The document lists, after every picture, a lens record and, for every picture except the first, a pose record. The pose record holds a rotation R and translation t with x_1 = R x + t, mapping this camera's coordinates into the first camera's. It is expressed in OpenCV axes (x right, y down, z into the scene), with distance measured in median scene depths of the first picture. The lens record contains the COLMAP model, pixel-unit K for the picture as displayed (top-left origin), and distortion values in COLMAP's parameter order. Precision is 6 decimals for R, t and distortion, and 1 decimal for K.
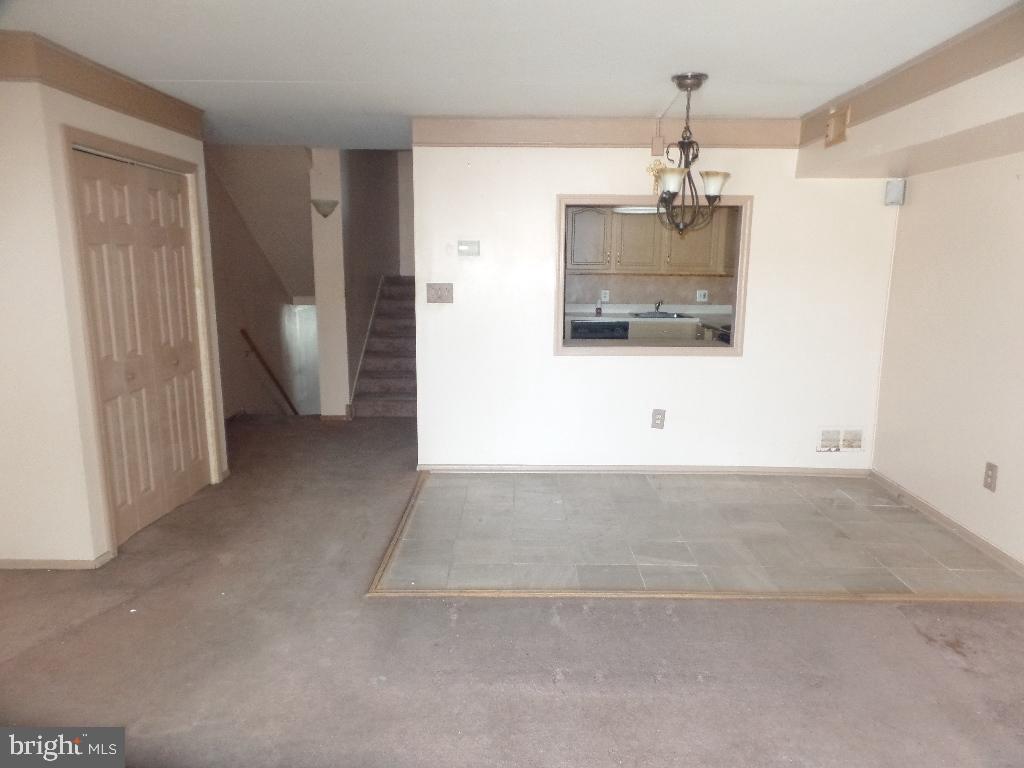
lens RADIAL K [[709.4, 0, 512.3], [0, 709.4, 390.8], [0, 0, 1]] dist [0.001846, 0.014528]
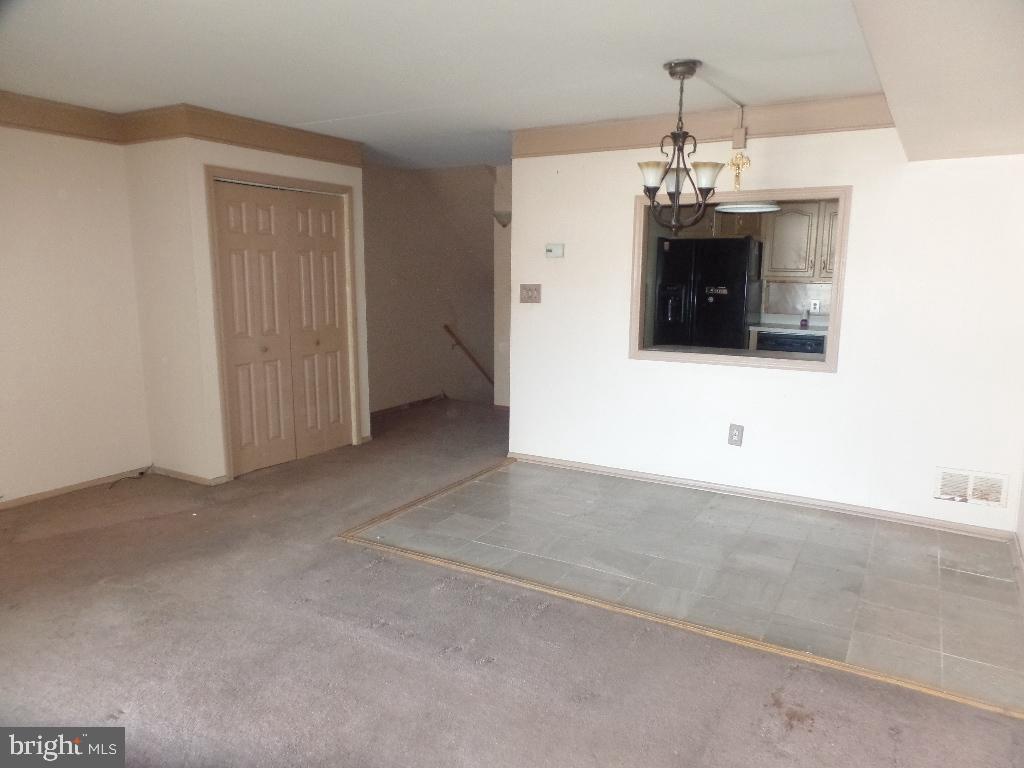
lens RADIAL K [[709.4, 0, 513.4], [0, 709.4, 383.9], [0, 0, 1]] dist [0.001846, 0.014528]
pose [[0.866763, 0.078774, -0.492460, 0.423754], [-0.093742, 0.995580, -0.005739, 0.006775], [0.489832, 0.051138, 0.870316, 0.066113]]
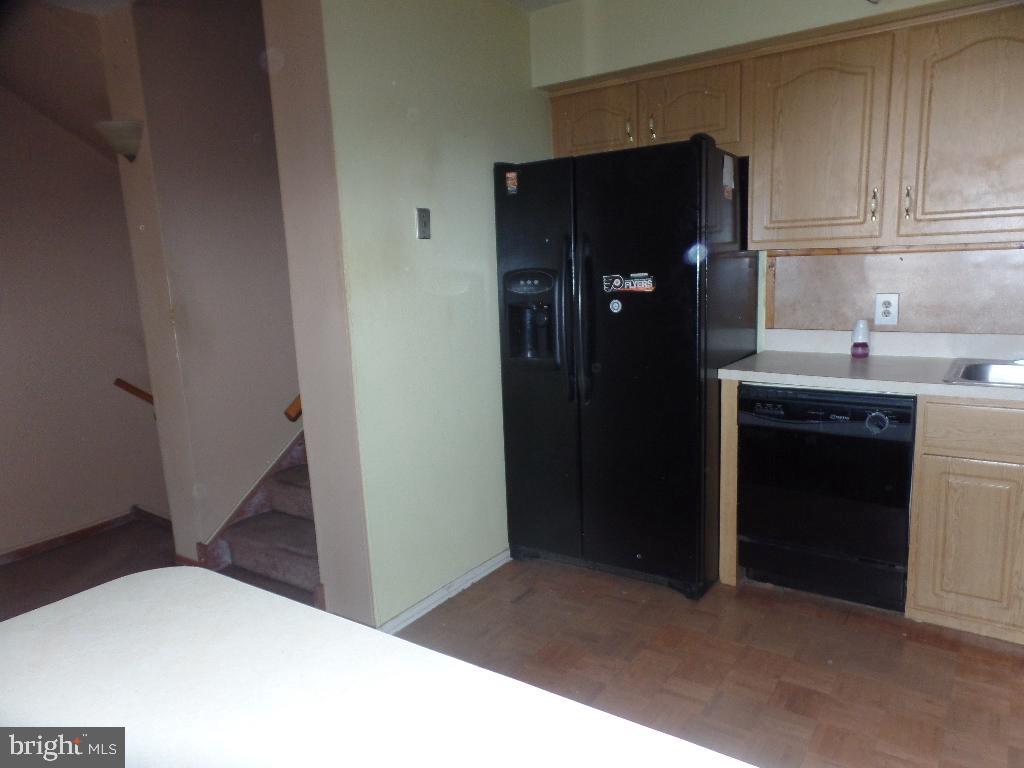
lens RADIAL K [[709.4, 0, 513.8], [0, 709.4, 390.4], [0, 0, 1]] dist [0.001846, 0.014528]
pose [[0.824476, 0.062461, -0.562440, 0.307353], [-0.057229, 0.997998, 0.026940, -0.154104], [0.562996, 0.009976, 0.826399, 0.995752]]
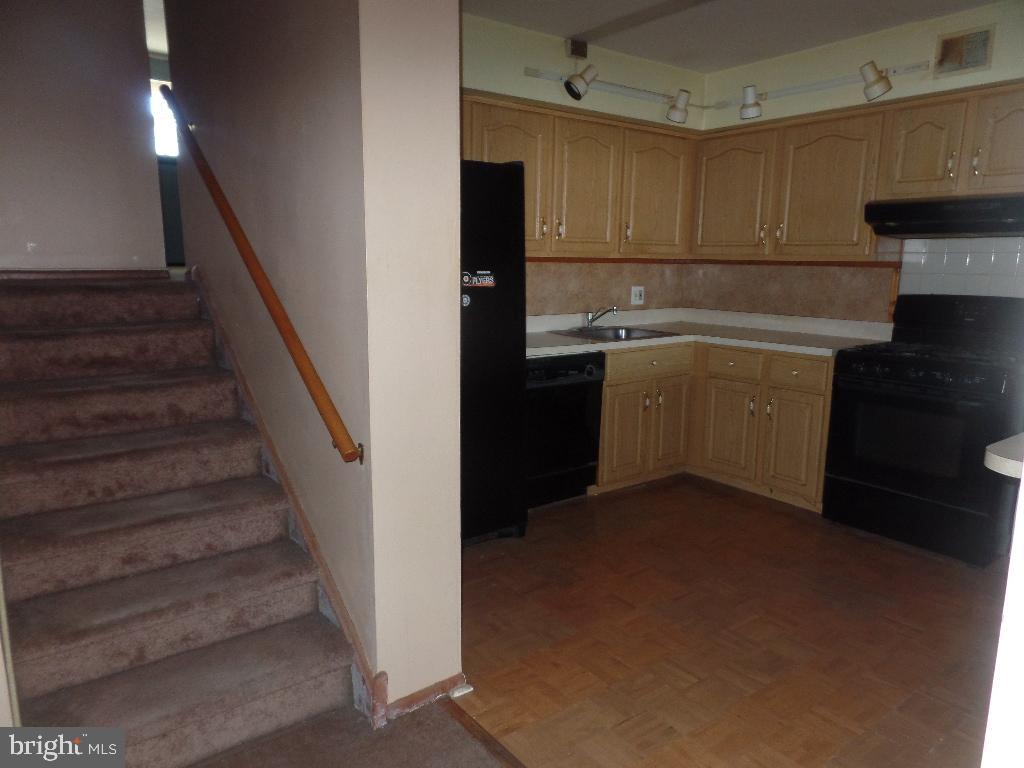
lens RADIAL K [[709.4, 0, 516.0], [0, 709.4, 387.7], [0, 0, 1]] dist [0.001846, 0.014528]
pose [[0.792821, -0.112304, 0.599018, -0.312523], [0.111397, 0.993021, 0.038733, -0.153658], [-0.599187, 0.036020, 0.799798, 0.986236]]
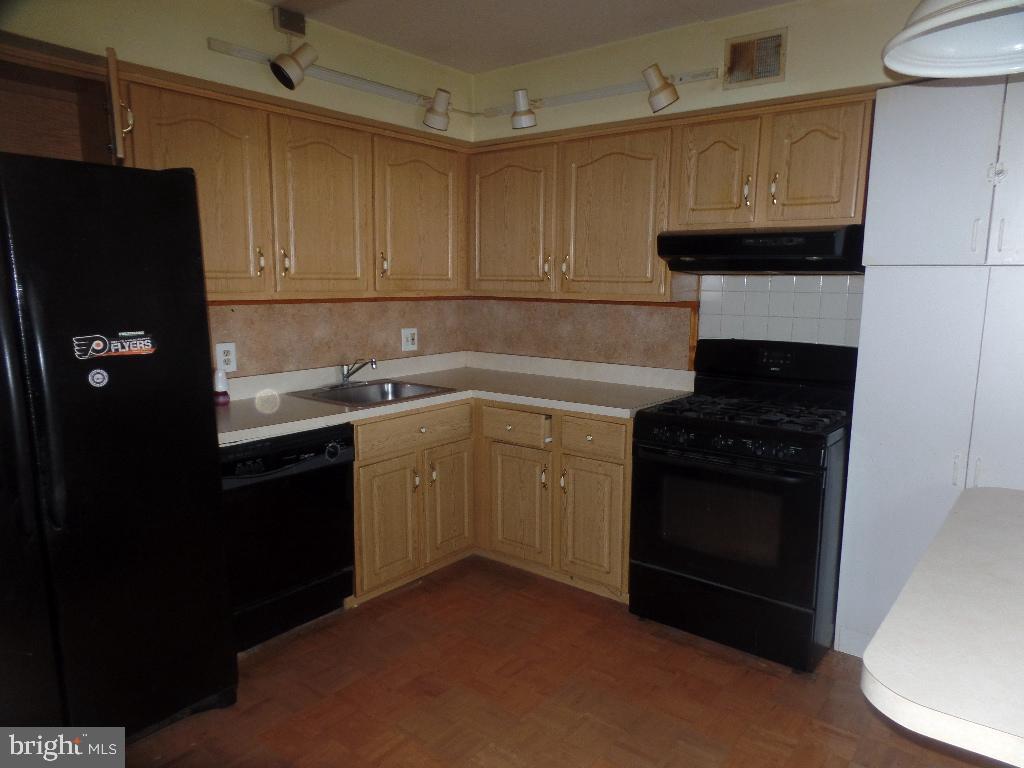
lens RADIAL K [[709.4, 0, 517.3], [0, 709.4, 388.8], [0, 0, 1]] dist [0.001846, 0.014528]
pose [[0.613043, -0.128320, 0.779559, -0.130682], [0.146298, 0.988095, 0.047598, -0.190157], [-0.776386, 0.084868, 0.624518, 1.074953]]
